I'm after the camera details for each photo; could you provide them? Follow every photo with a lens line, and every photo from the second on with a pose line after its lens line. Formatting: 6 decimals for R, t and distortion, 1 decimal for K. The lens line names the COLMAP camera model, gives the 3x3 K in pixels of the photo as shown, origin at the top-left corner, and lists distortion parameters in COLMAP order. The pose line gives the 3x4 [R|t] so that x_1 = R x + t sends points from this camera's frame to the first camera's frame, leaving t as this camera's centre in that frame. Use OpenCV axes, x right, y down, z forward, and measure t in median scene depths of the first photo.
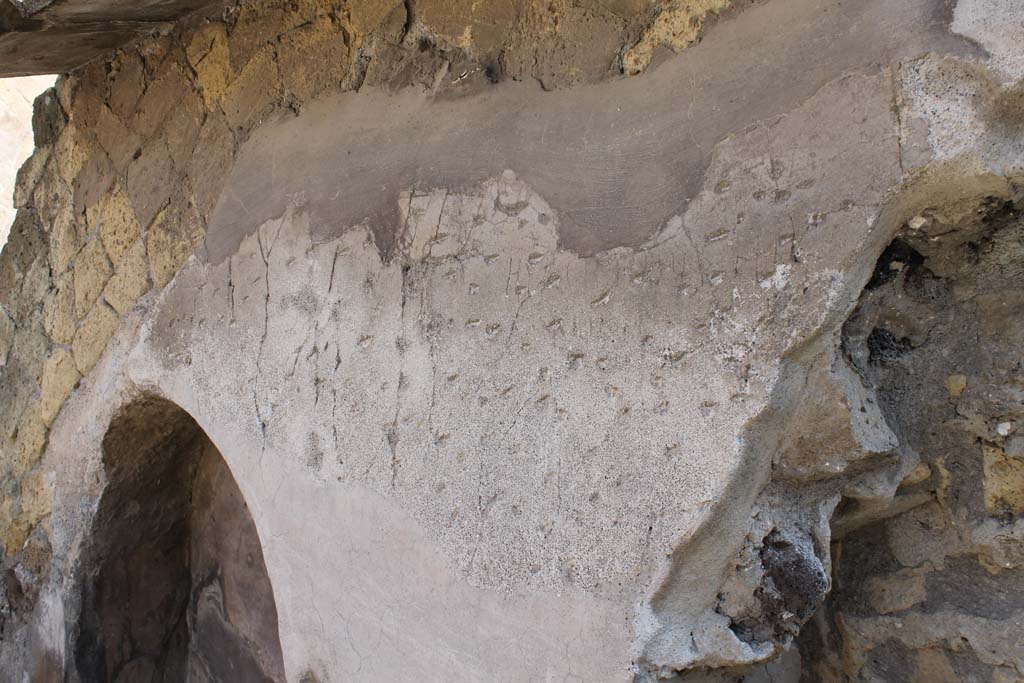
lens RADIAL K [[1002.7, 0, 511.3], [0, 1002.7, 348.1], [0, 0, 1]] dist [-0.094888, 0.000000]
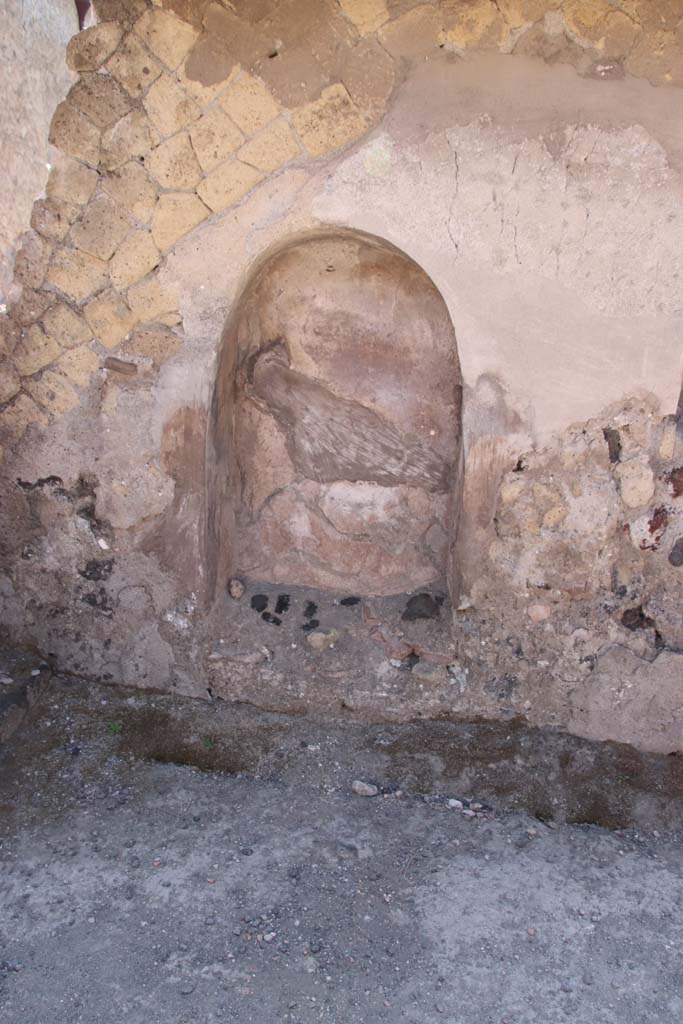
lens RADIAL K [[853.4, 0, 342.0], [0, 853.4, 509.7], [0, 0, 1]] dist [-0.100145, 0.076420]
pose [[0.839841, -0.170358, 0.515409, -1.547116], [-0.033347, 0.931495, 0.362223, -0.031028], [-0.541808, -0.321397, 0.776626, -0.316591]]
